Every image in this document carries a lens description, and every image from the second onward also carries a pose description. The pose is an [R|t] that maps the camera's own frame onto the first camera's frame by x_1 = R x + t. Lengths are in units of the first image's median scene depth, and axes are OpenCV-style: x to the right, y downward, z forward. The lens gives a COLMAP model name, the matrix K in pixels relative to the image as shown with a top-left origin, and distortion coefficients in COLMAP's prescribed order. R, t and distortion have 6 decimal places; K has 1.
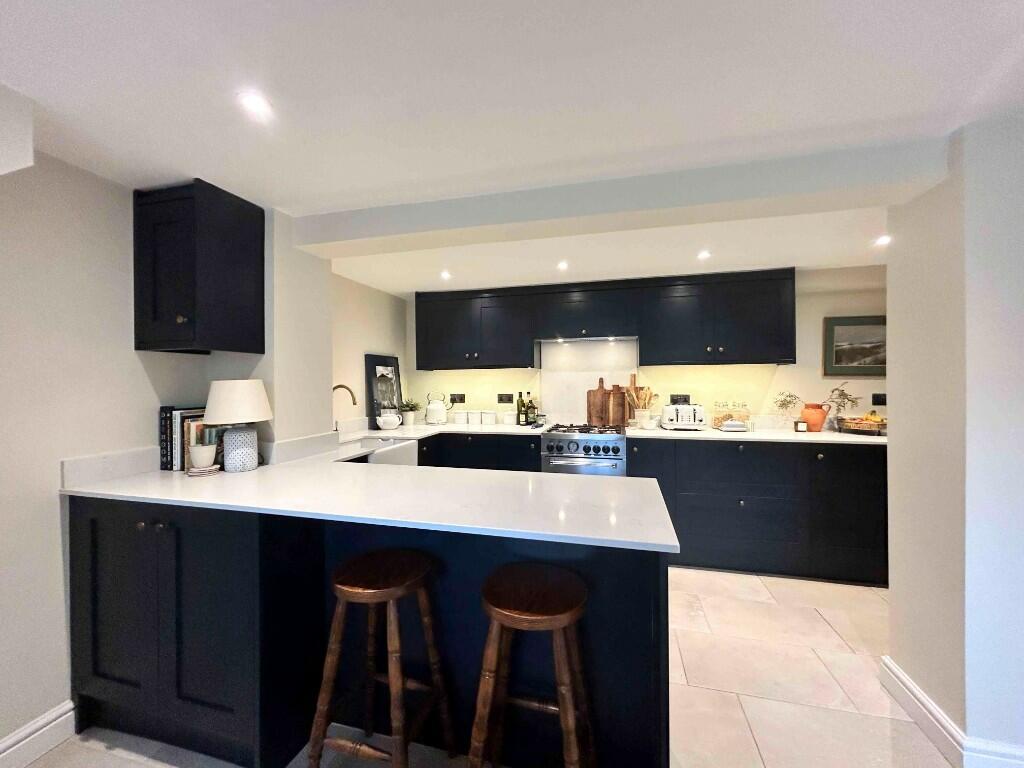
lens RADIAL K [[411.7, 0, 511.6], [0, 411.7, 383.6], [0, 0, 1]] dist [0.000120, 0.000516]
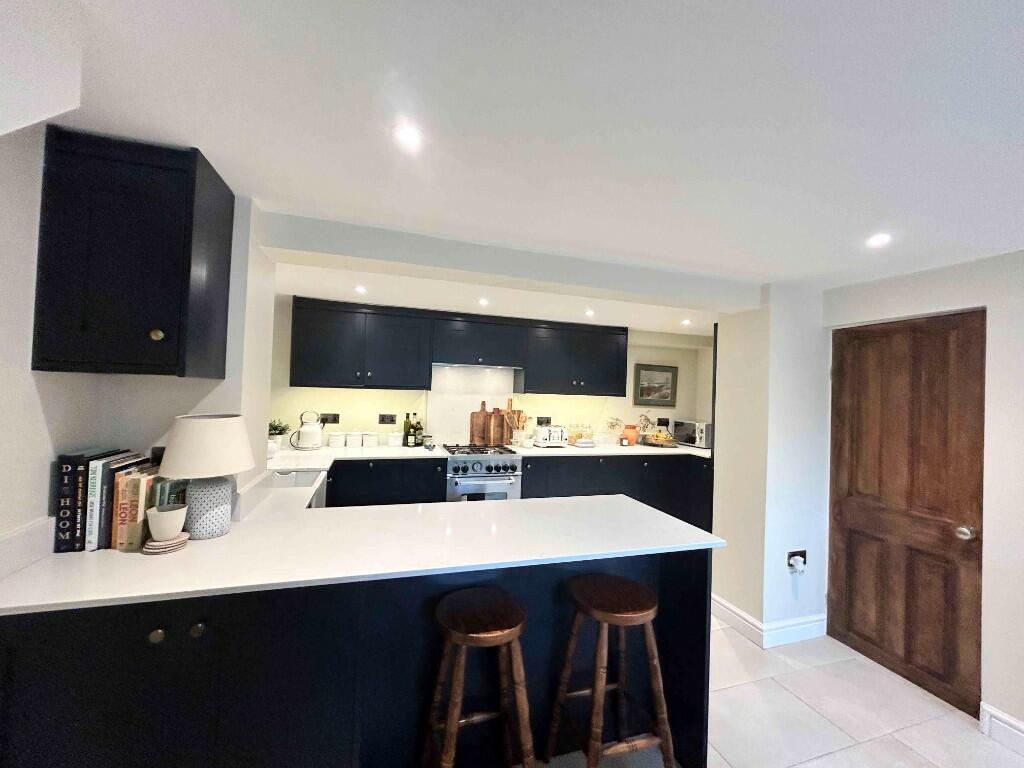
lens RADIAL K [[411.7, 0, 512.1], [0, 411.7, 383.6], [0, 0, 1]] dist [0.000120, 0.000516]
pose [[0.844623, 0.045739, 0.533405, -0.349771], [-0.038110, 0.998953, -0.025315, -0.040791], [-0.534004, 0.001054, 0.845481, 0.034896]]
